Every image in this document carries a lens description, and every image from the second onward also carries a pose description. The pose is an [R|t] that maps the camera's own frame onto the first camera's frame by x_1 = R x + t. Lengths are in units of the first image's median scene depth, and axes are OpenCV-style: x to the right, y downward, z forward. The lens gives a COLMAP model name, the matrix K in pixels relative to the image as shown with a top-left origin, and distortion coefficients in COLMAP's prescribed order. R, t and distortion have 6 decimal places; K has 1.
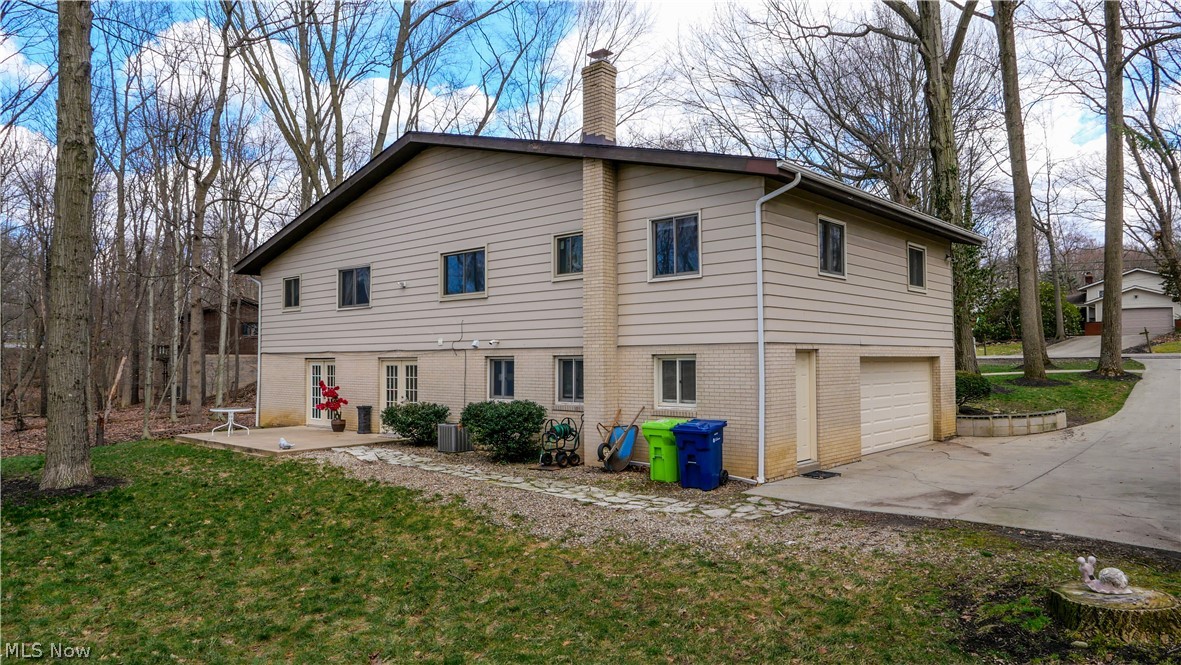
lens RADIAL K [[781.7, 0, 590.5], [0, 781.7, 332.5], [0, 0, 1]] dist [-0.003119, -0.000891]
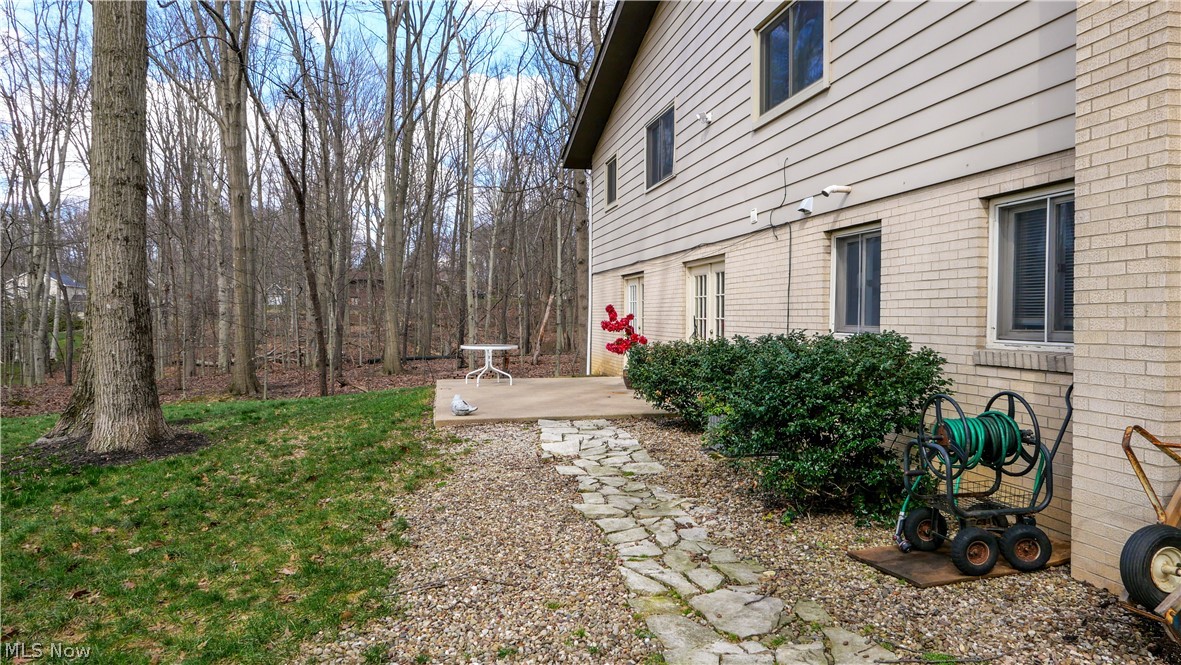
lens RADIAL K [[781.7, 0, 590.5], [0, 781.7, 332.5], [0, 0, 1]] dist [-0.003119, -0.000891]
pose [[0.798674, 0.018952, -0.601465, 0.016577], [0.015527, 0.998522, 0.052082, 0.058924], [0.601563, -0.050936, 0.797199, 0.576112]]
